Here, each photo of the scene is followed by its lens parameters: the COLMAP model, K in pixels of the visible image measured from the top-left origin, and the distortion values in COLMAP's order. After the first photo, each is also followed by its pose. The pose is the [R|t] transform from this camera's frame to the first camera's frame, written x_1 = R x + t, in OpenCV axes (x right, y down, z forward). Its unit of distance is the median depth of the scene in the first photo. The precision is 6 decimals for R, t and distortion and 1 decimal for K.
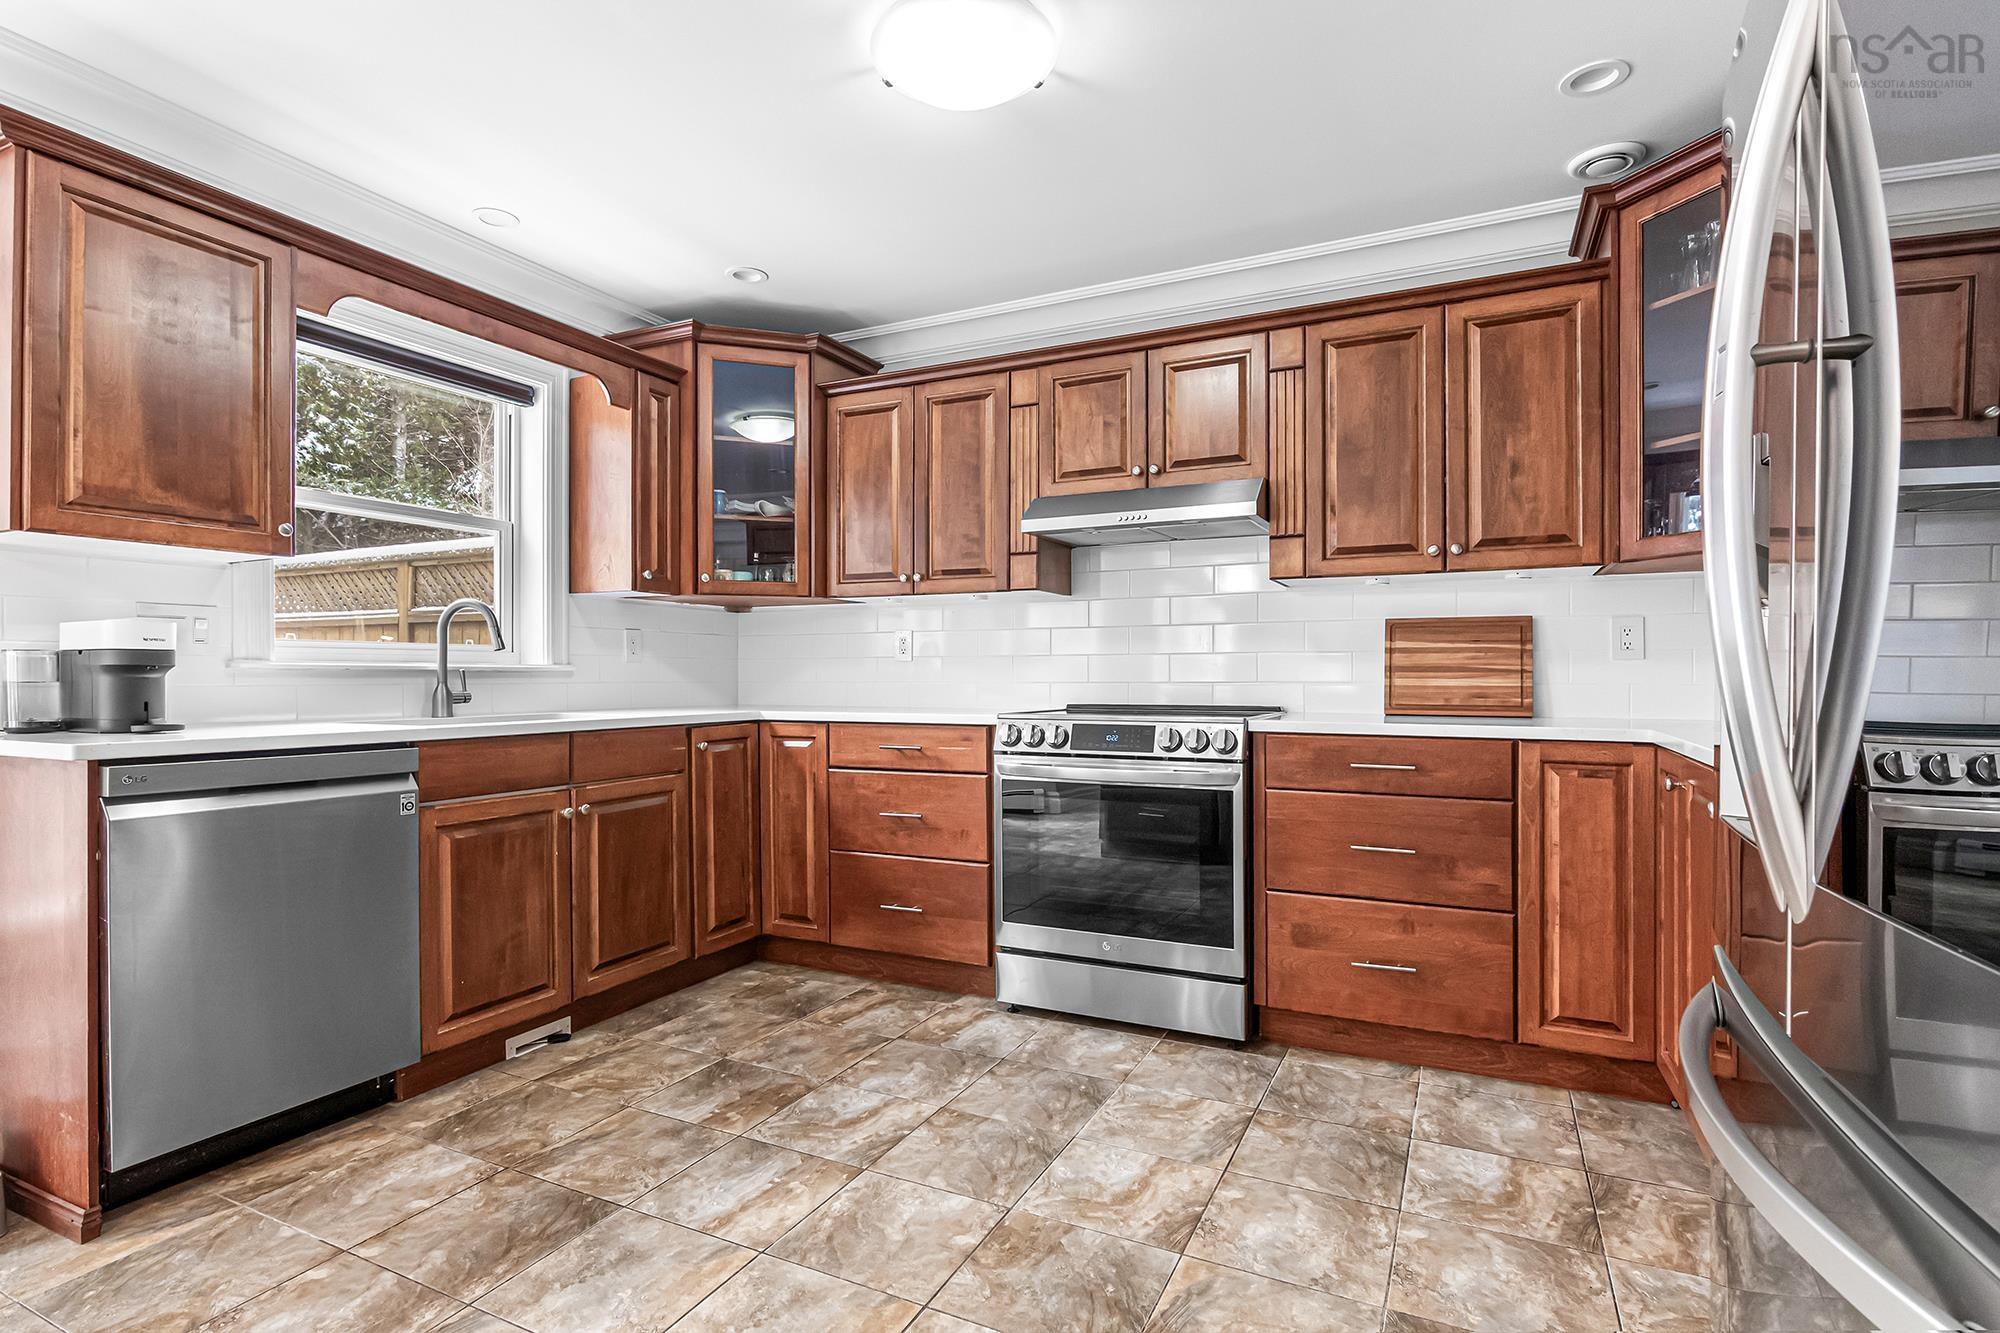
lens RADIAL K [[988.1, 0, 989.1], [0, 988.1, 682.2], [0, 0, 1]] dist [-0.004210, 0.001629]
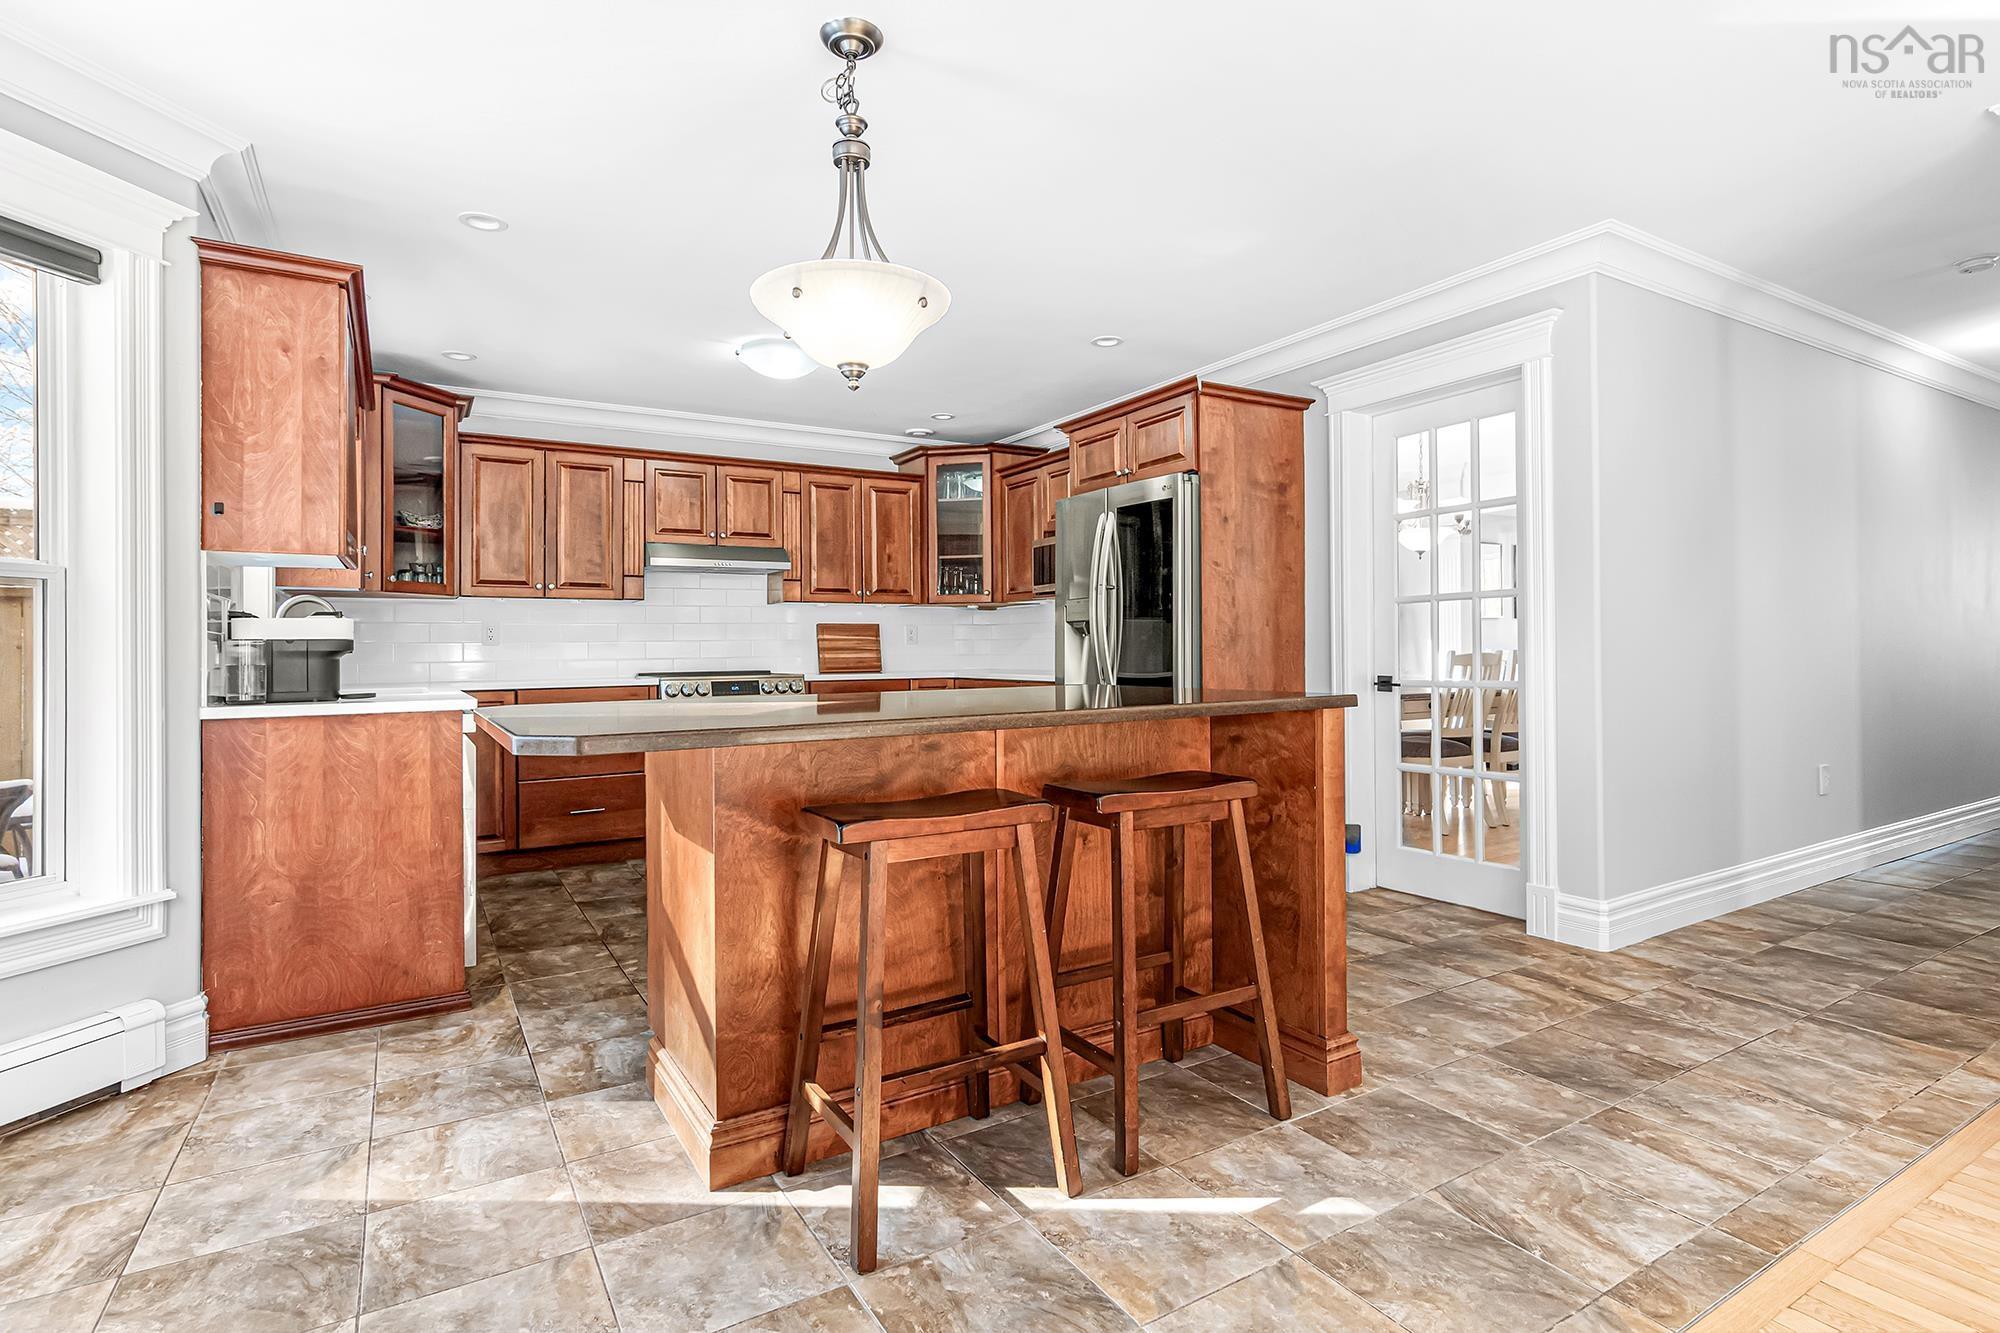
lens RADIAL K [[988.1, 0, 1012.6], [0, 988.1, 647.7], [0, 0, 1]] dist [-0.004210, 0.001629]
pose [[0.529331, -0.004261, 0.848405, -1.114369], [0.017420, 0.999831, -0.005847, 0.002187], [-0.848237, 0.017874, 0.529316, -0.376680]]
